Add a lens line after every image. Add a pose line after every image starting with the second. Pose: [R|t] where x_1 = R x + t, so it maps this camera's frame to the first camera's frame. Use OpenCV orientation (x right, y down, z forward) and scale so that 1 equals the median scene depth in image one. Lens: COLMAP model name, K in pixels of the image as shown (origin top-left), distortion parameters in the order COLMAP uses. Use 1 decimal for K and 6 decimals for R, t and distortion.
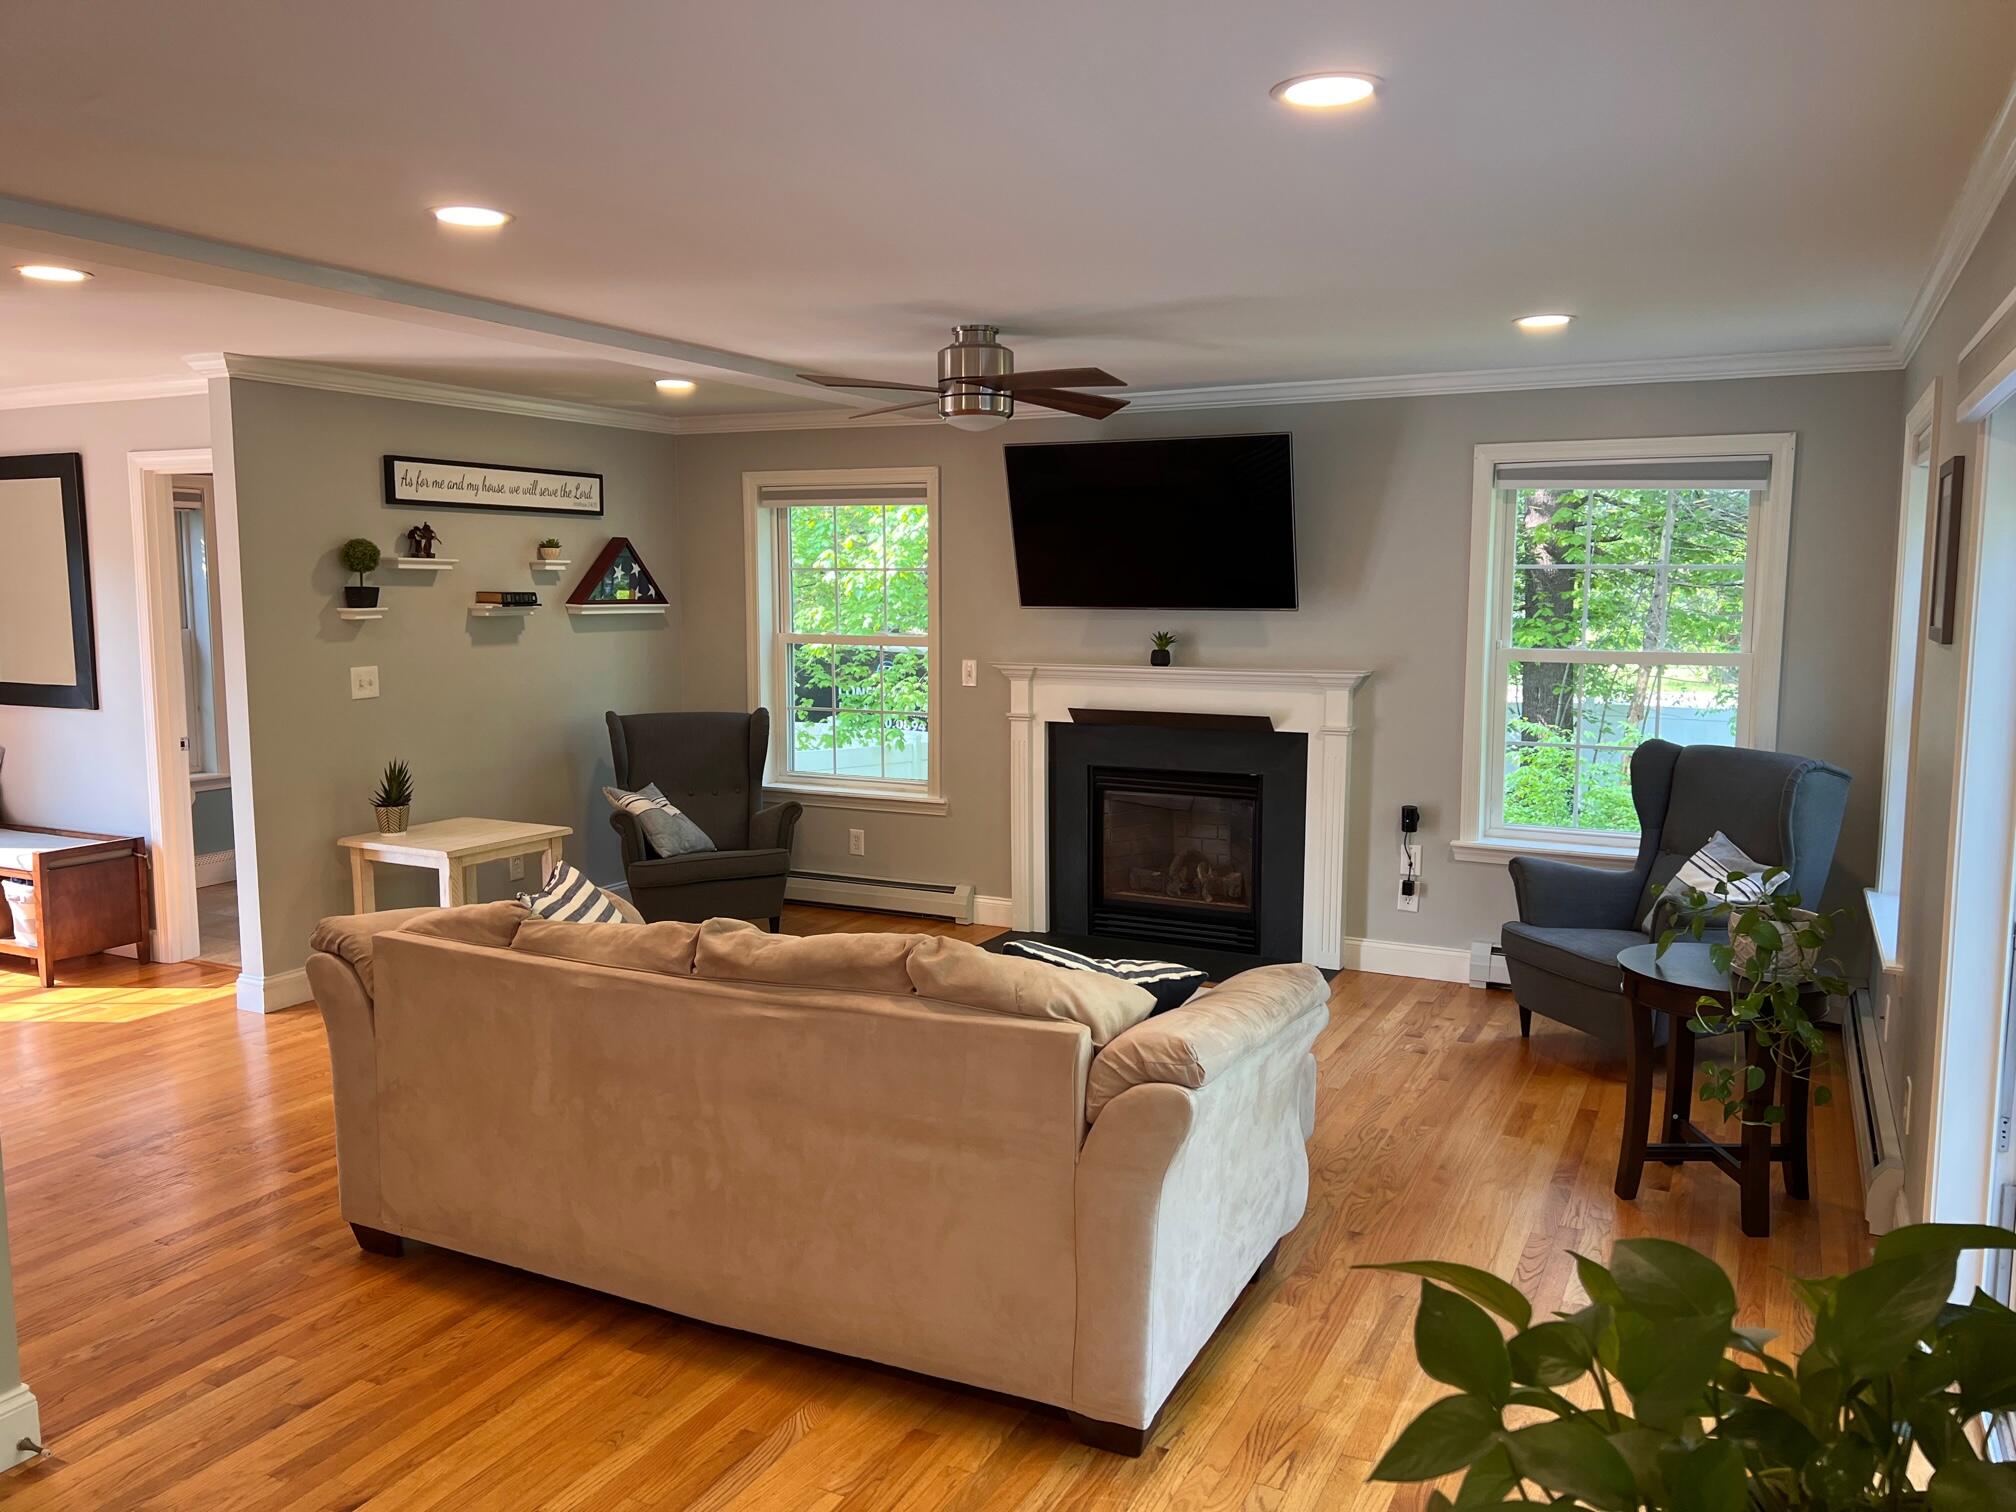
lens RADIAL K [[1511.1, 0, 1008.3], [0, 1511.1, 753.6], [0, 0, 1]] dist [0.034857, -0.014412]
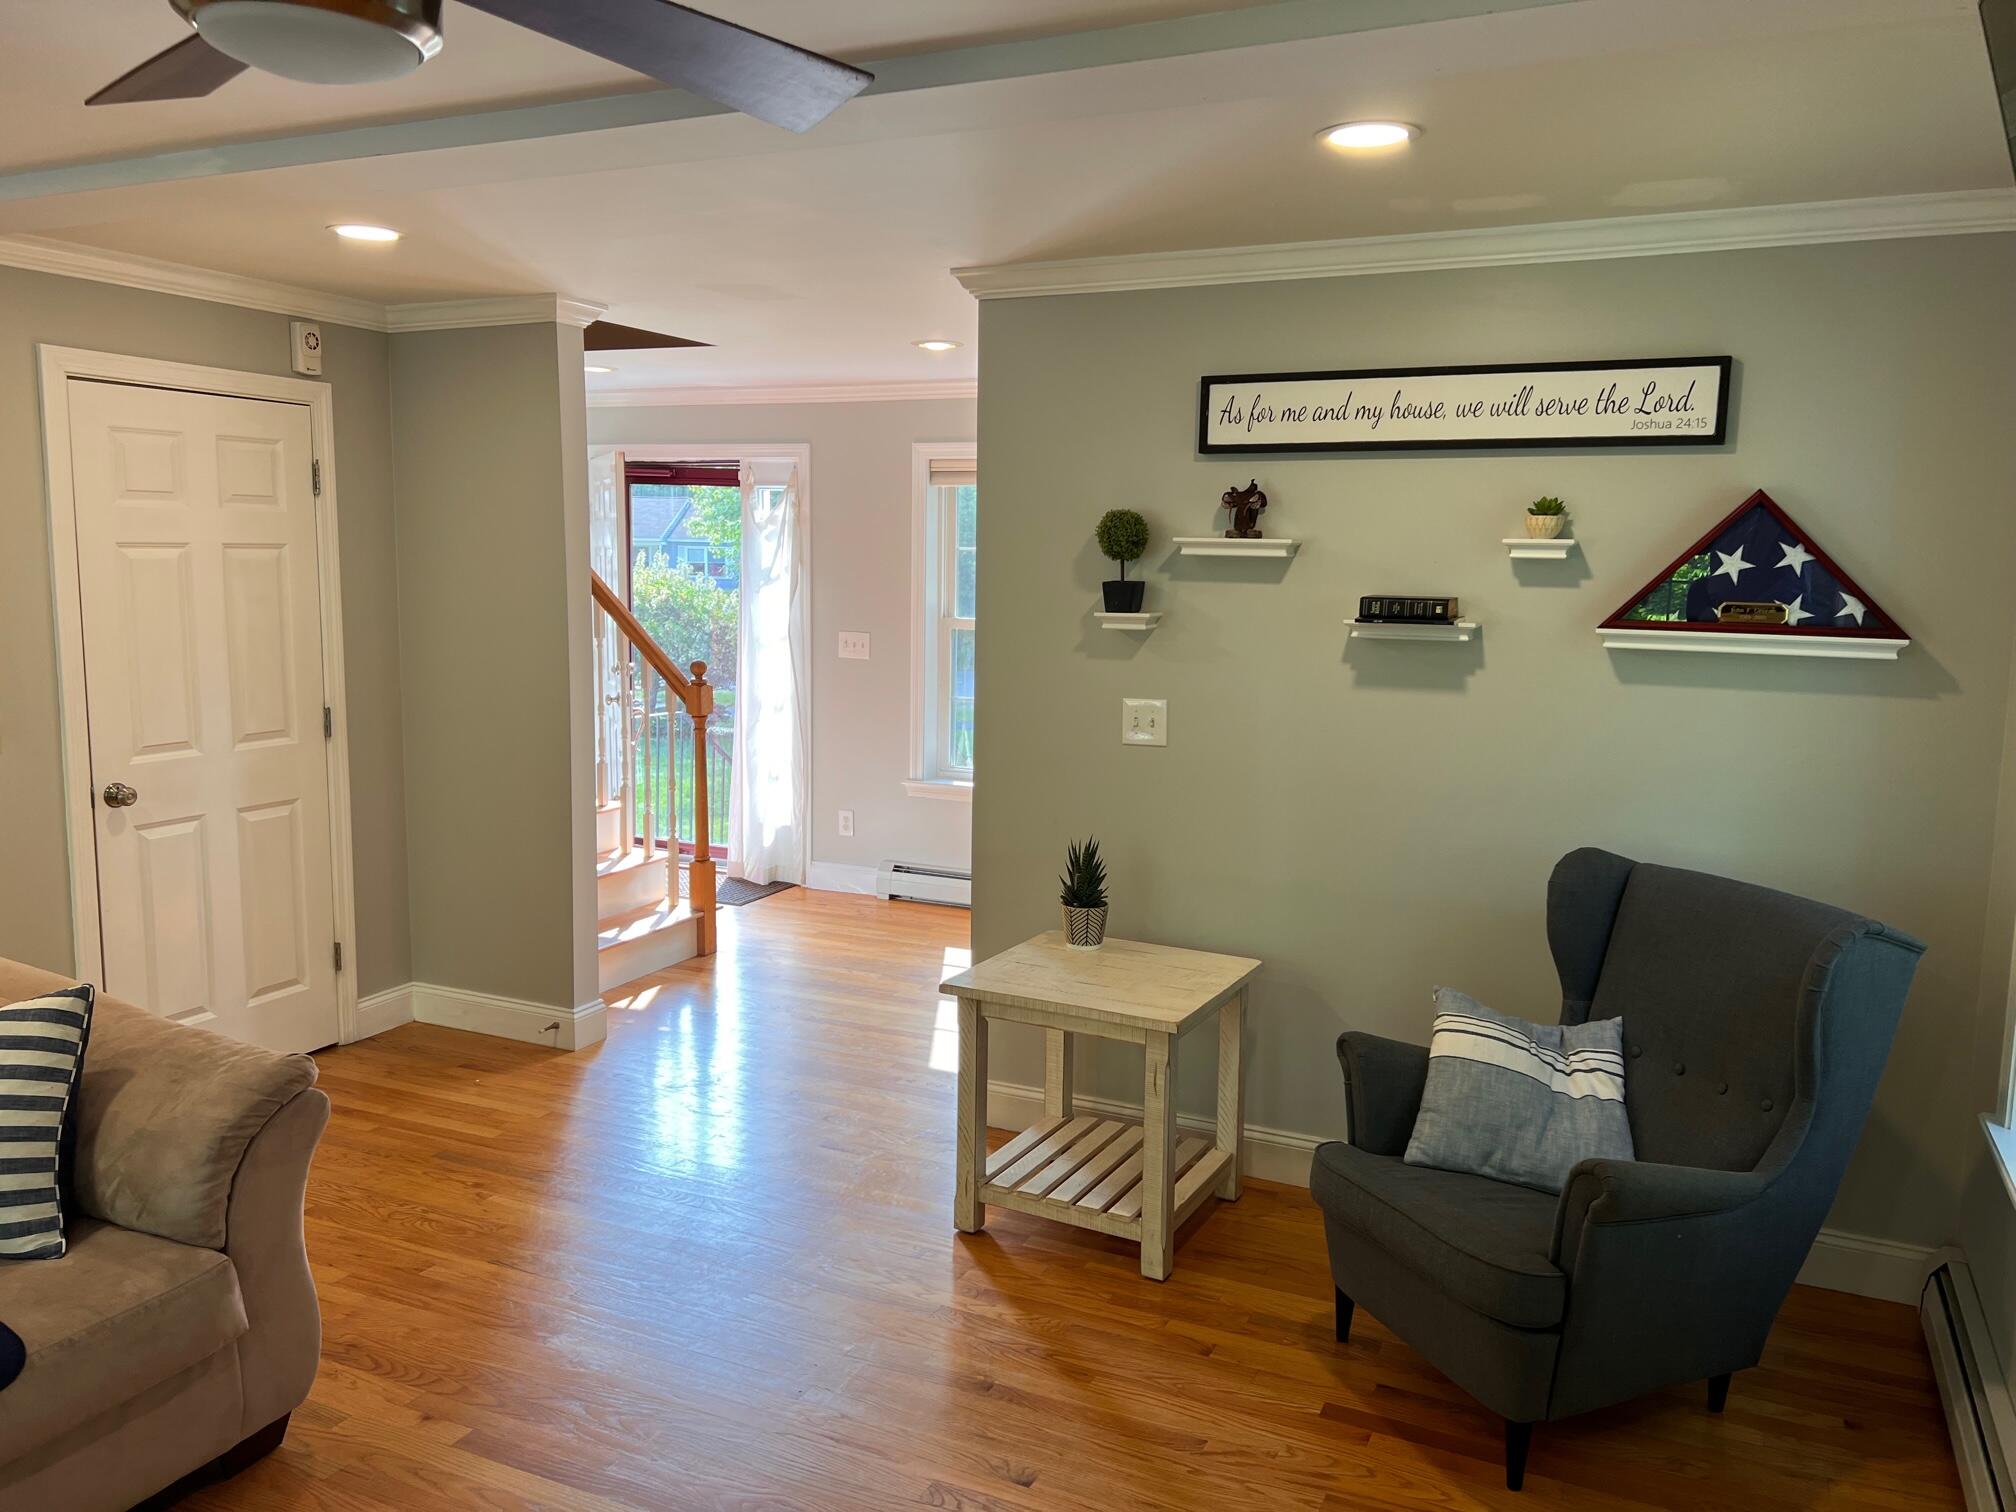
lens RADIAL K [[1511.1, 0, 1013.2], [0, 1511.1, 764.5], [0, 0, 1]] dist [0.034857, -0.014412]
pose [[0.036135, 0.148933, -0.988187, 0.235592], [-0.124075, 0.981850, 0.143441, -0.112521], [0.991615, 0.117426, 0.053958, 0.867130]]
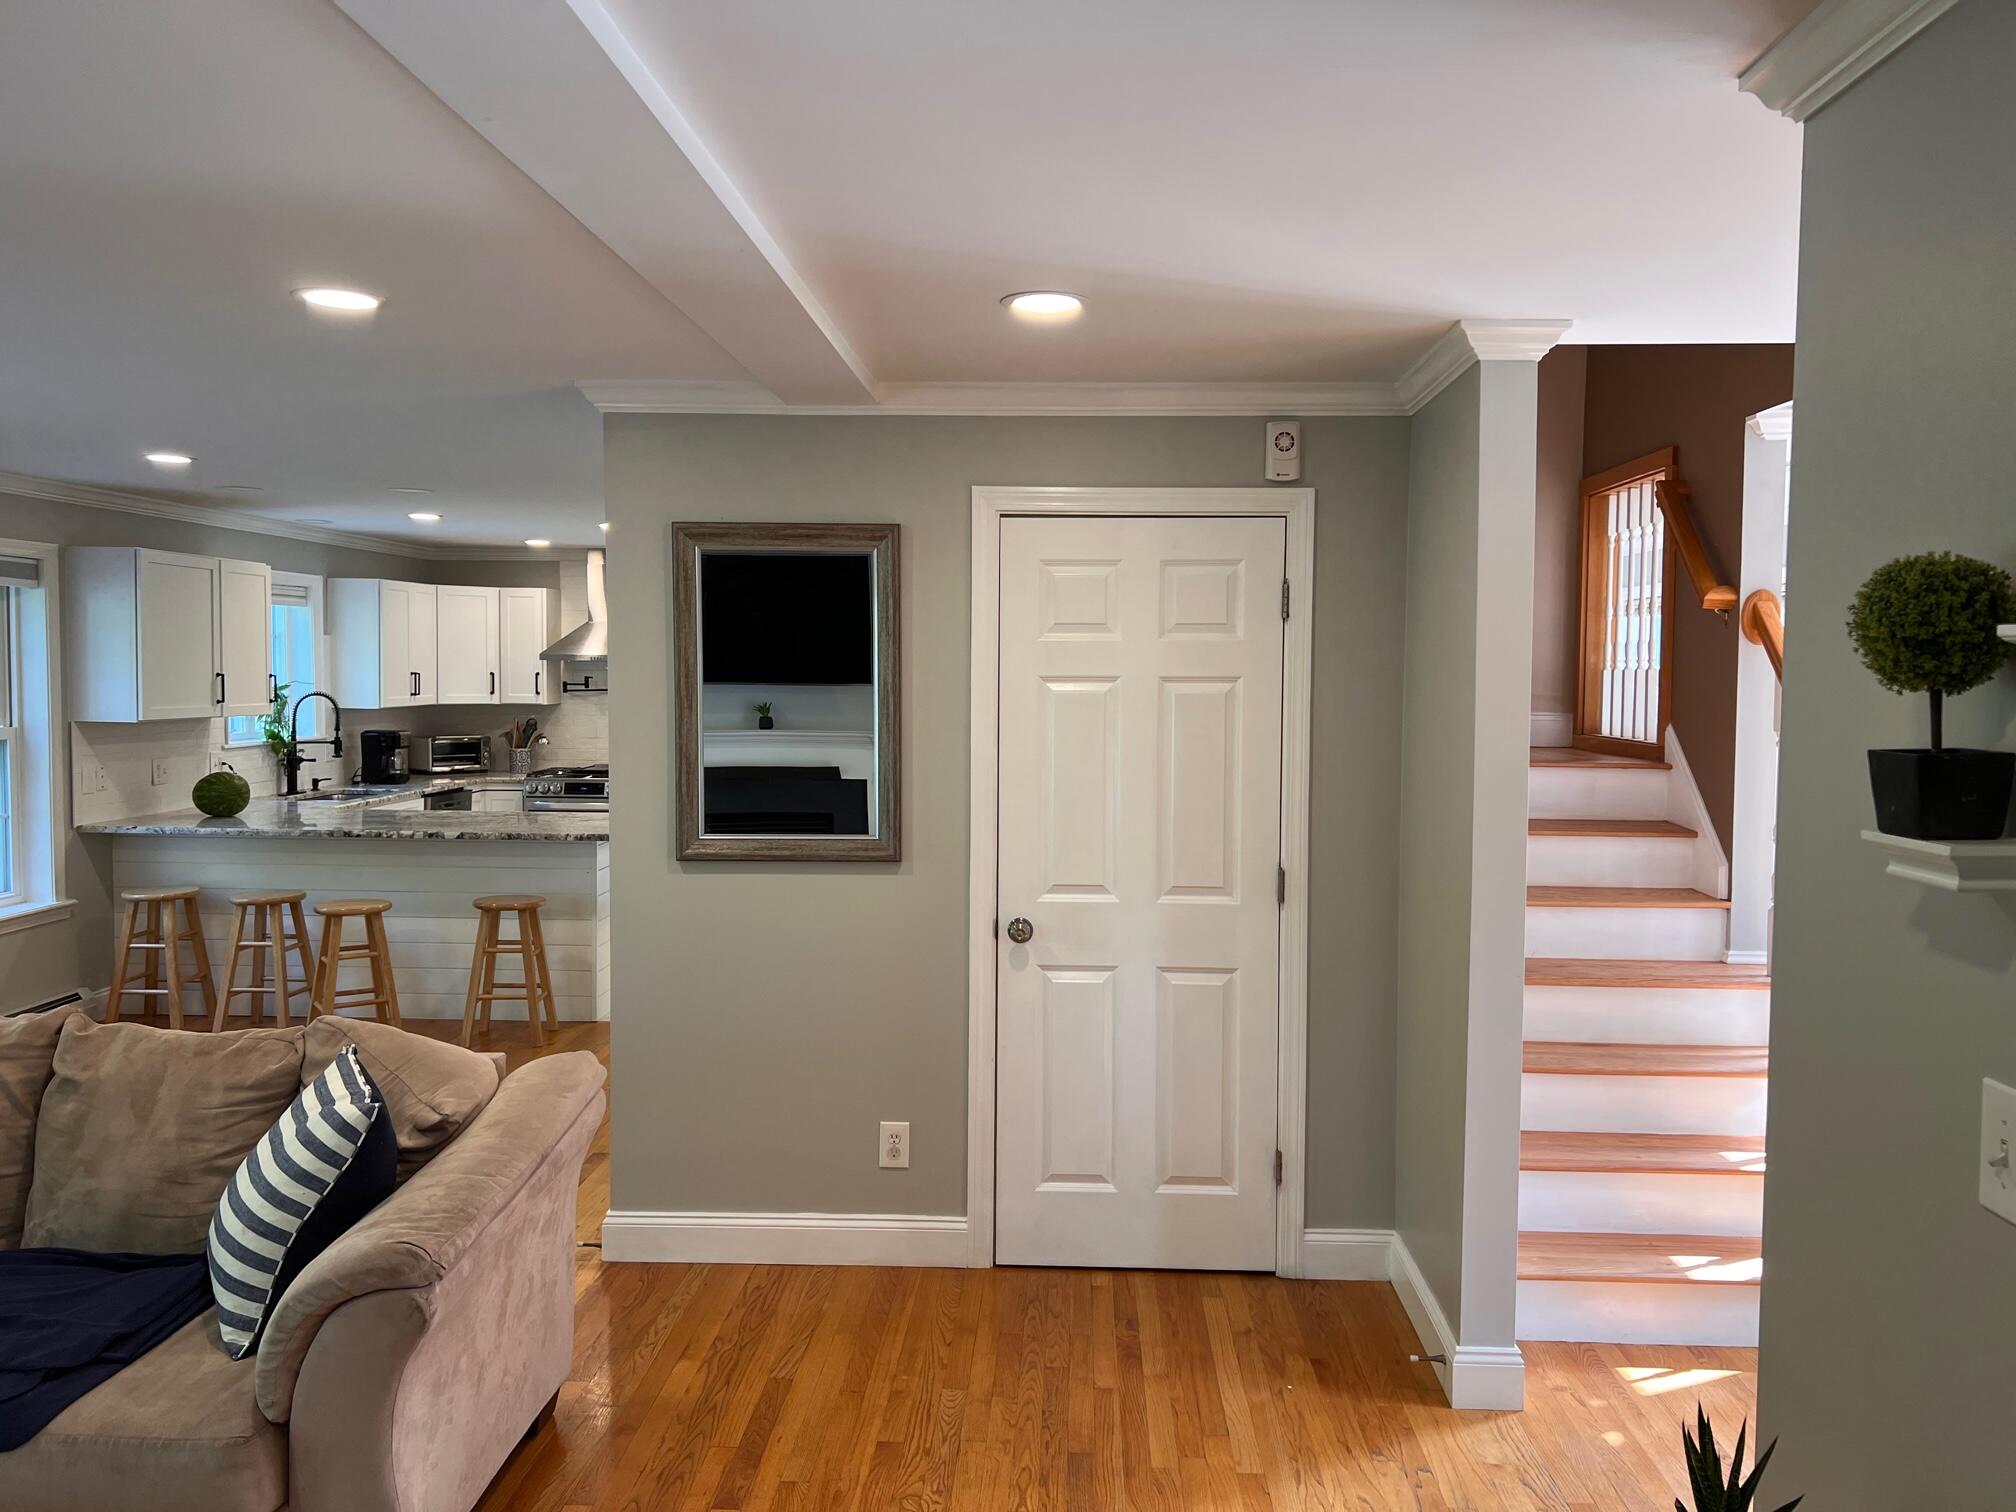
lens RADIAL K [[1511.1, 0, 1009.2], [0, 1511.1, 743.1], [0, 0, 1]] dist [0.034857, -0.014412]
pose [[-0.910478, 0.022749, -0.412932, -0.178823], [-0.043843, 0.987549, 0.151077, -0.132876], [0.411228, 0.155656, -0.898144, 1.089895]]
